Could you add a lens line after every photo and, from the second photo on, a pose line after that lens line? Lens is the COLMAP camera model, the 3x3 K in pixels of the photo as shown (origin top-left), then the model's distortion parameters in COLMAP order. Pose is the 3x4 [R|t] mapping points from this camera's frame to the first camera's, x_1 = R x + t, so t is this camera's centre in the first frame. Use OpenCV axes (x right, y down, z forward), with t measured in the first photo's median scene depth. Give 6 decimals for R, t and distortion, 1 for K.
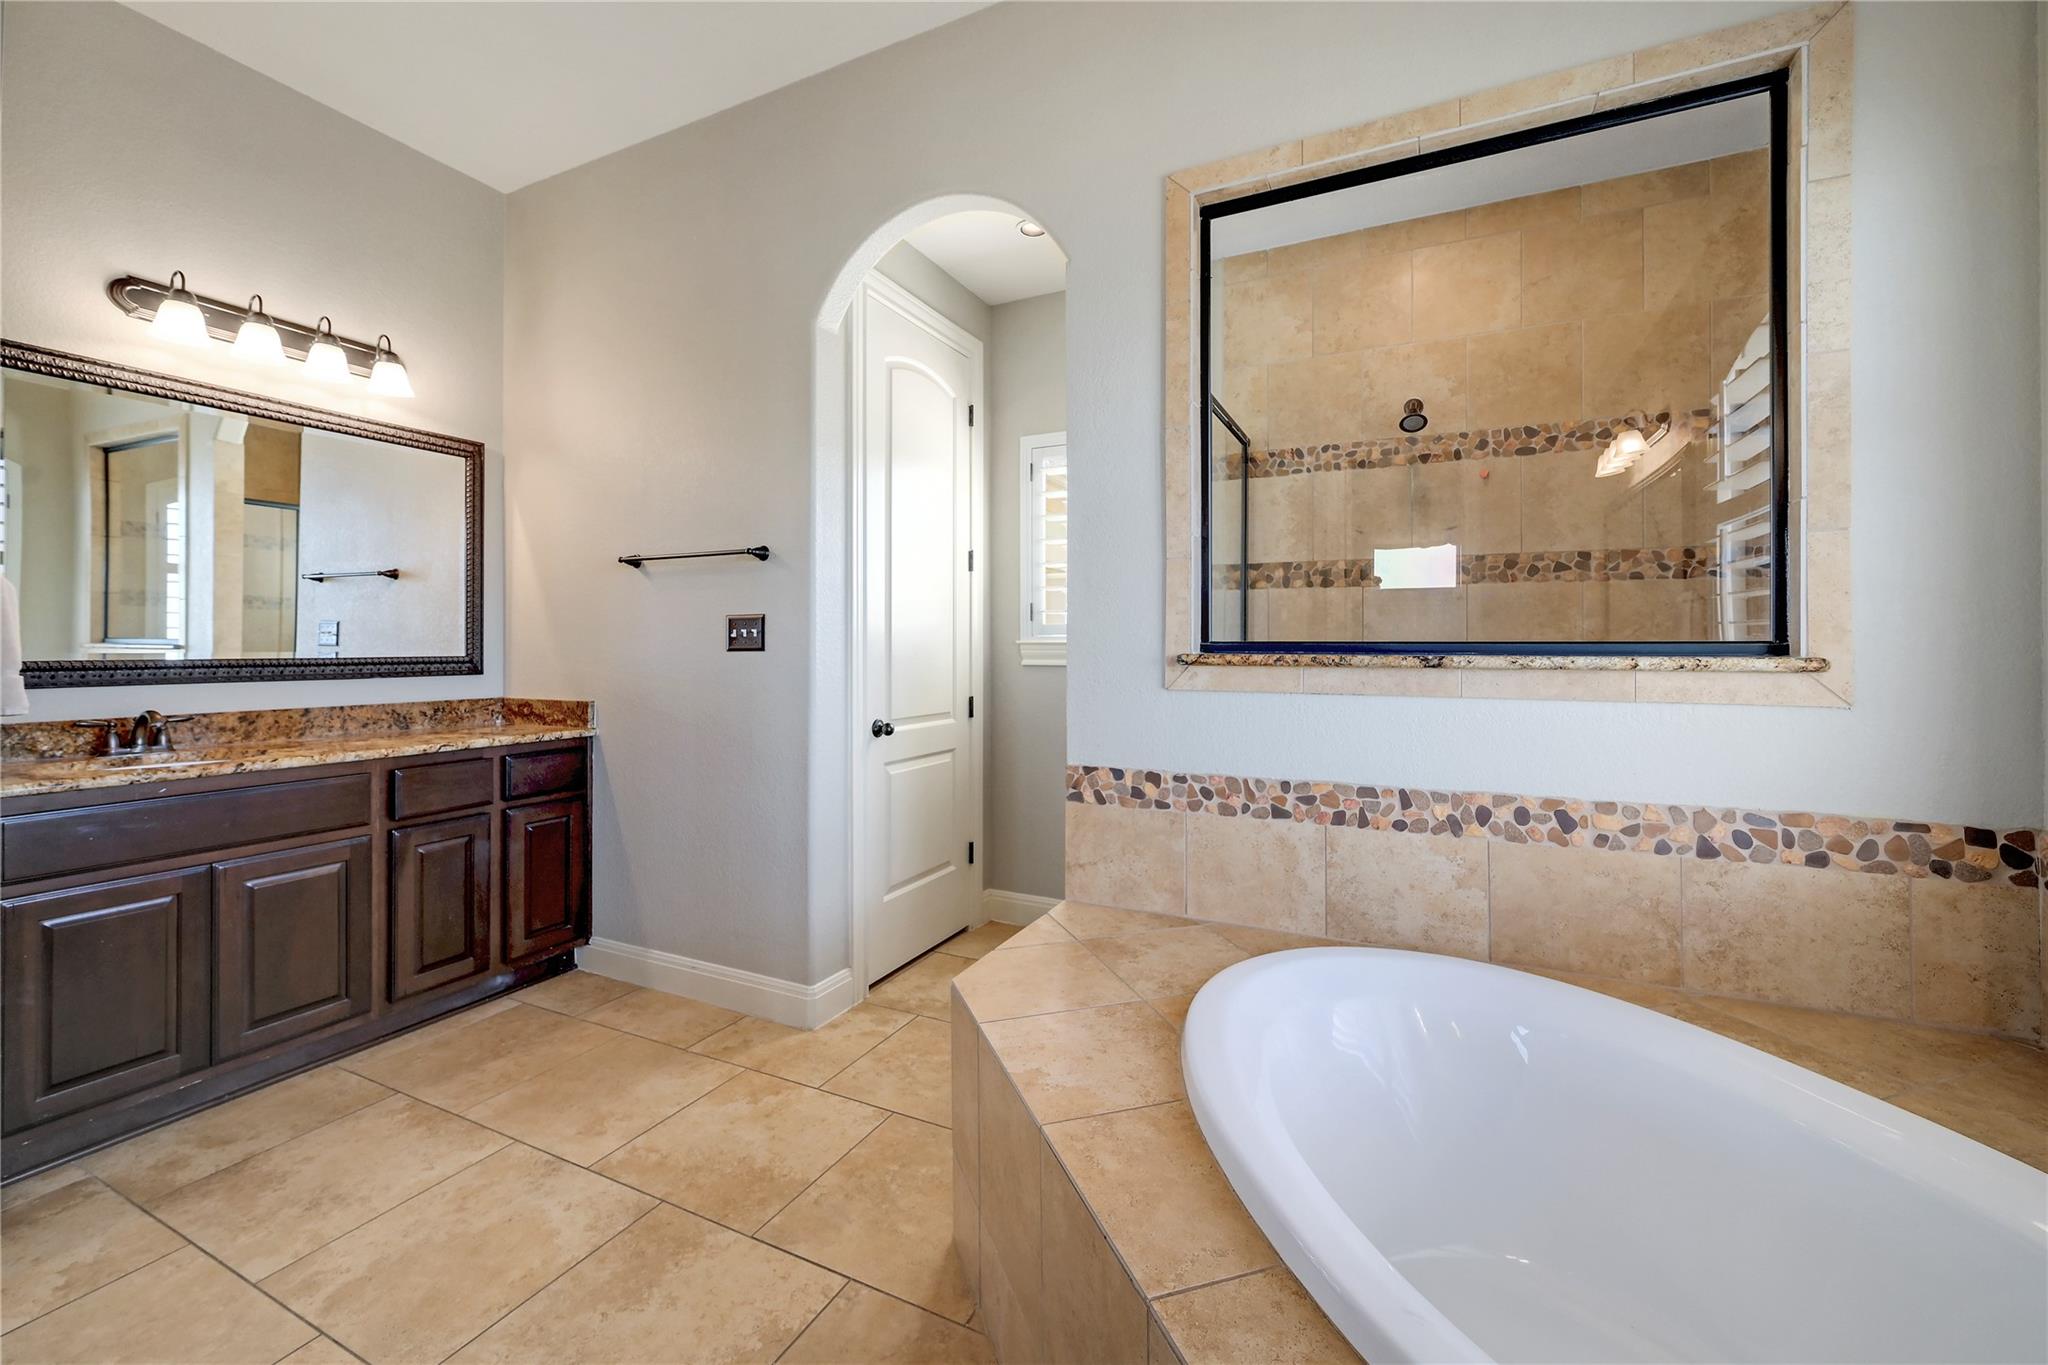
lens RADIAL K [[826.1, 0, 1012.2], [0, 826.1, 634.2], [0, 0, 1]] dist [-0.001476, 0.000705]
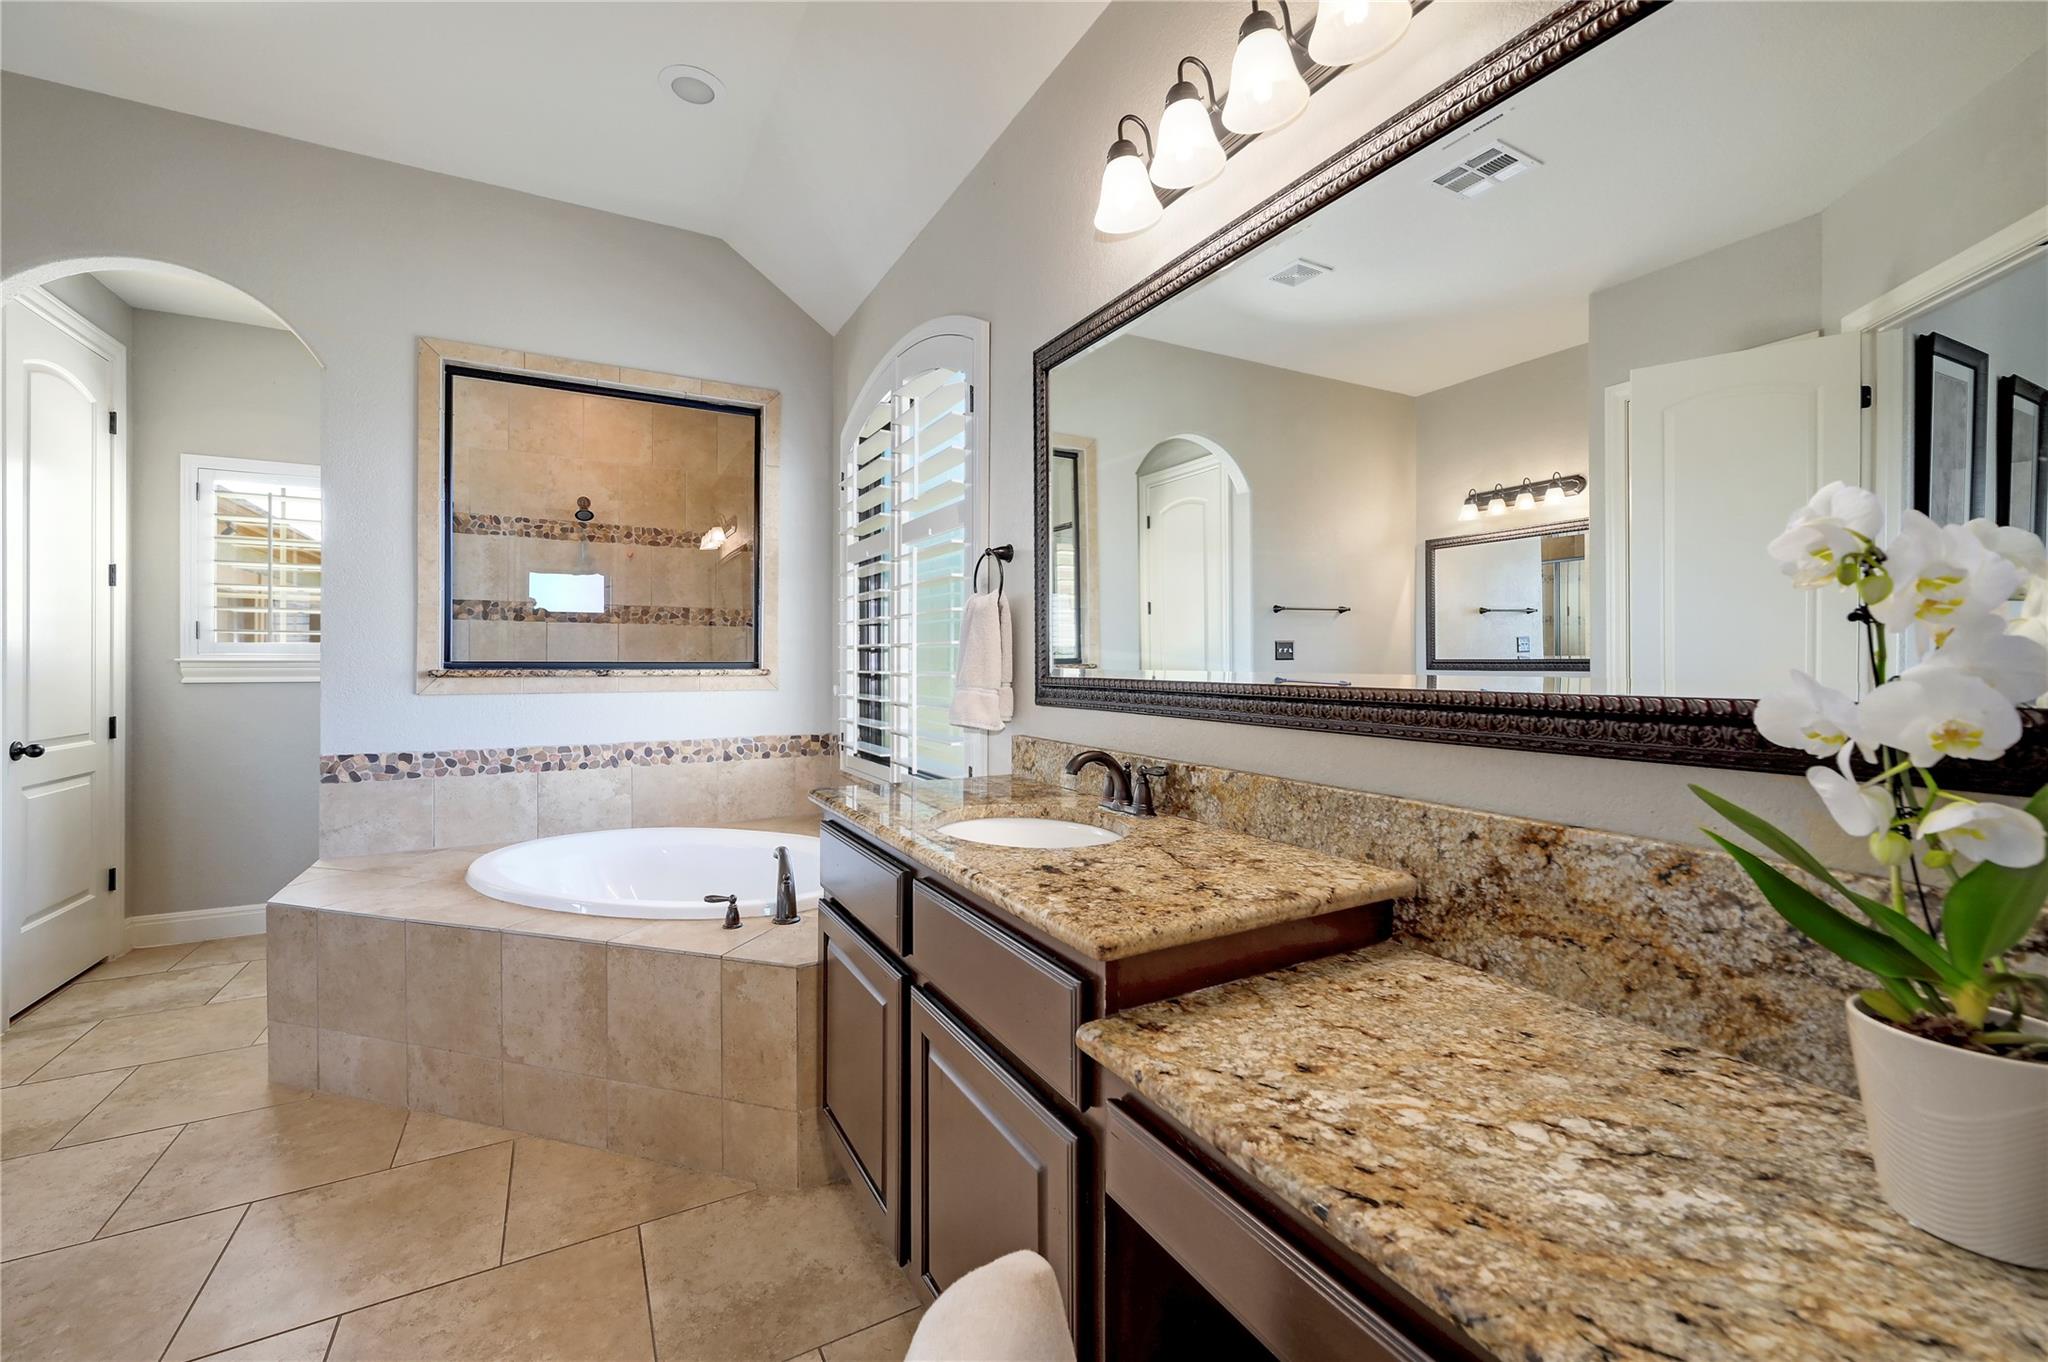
lens RADIAL K [[821.1, 0, 1025.9], [0, 821.1, 666.6], [0, 0, 1]] dist [-0.002608, 0.001281]
pose [[0.562175, -0.004486, 0.827006, -0.399081], [-0.012640, 0.999822, 0.014016, -0.015492], [-0.826921, -0.018333, 0.562018, -0.679481]]
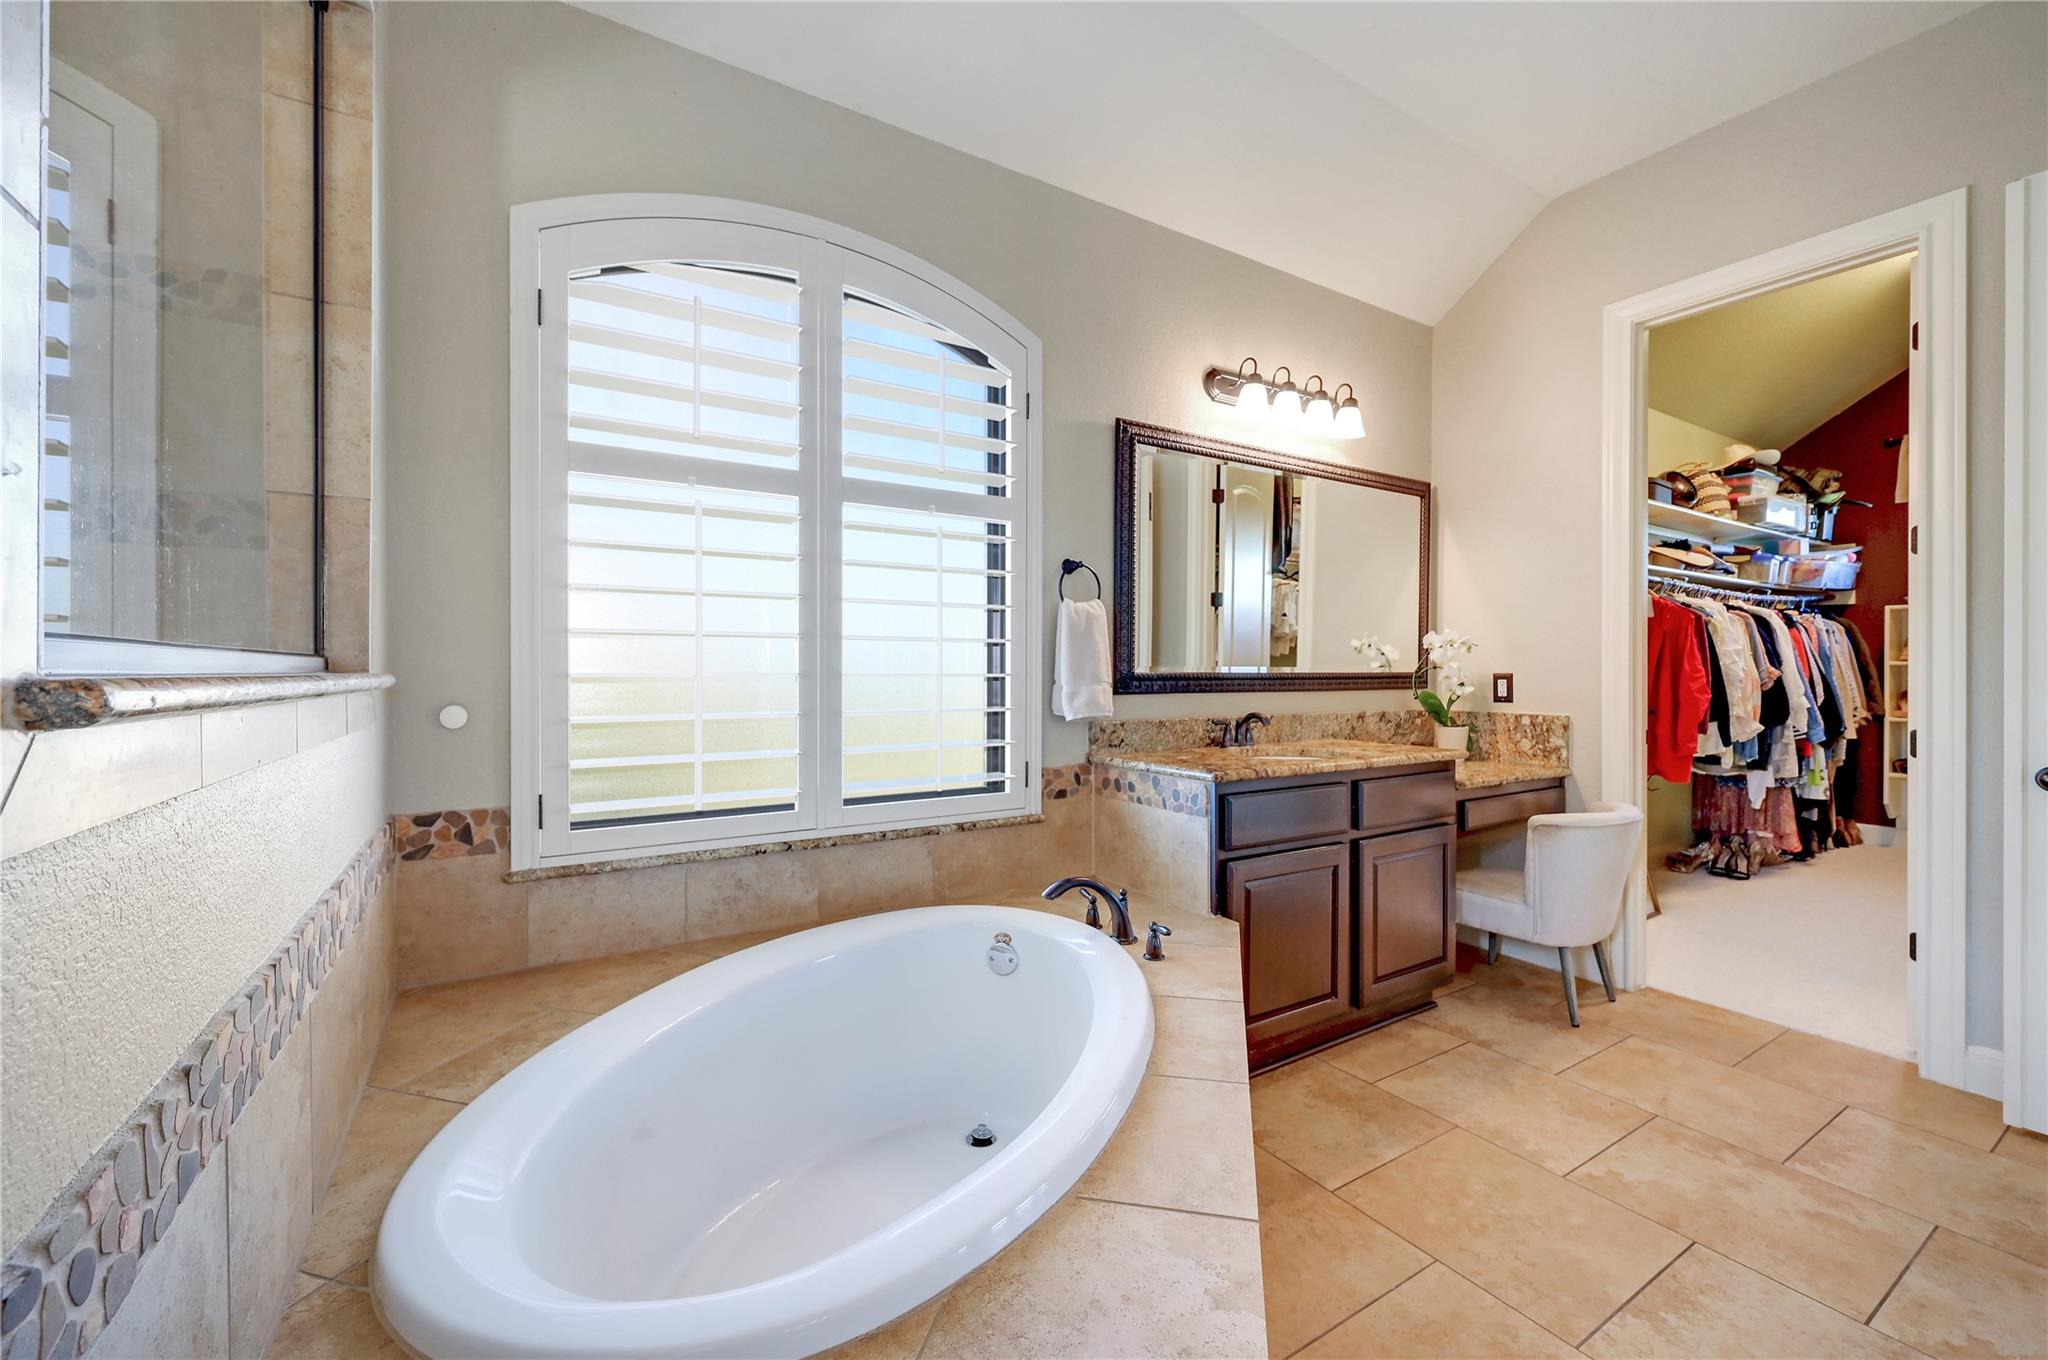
lens RADIAL K [[821.1, 0, 1016.8], [0, 821.1, 664.8], [0, 0, 1]] dist [-0.002608, 0.001281]
pose [[-0.847695, -0.001488, 0.530482, -0.114946], [-0.009815, 0.999869, -0.012879, 0.014880], [-0.530393, -0.016124, -0.847598, 1.043124]]
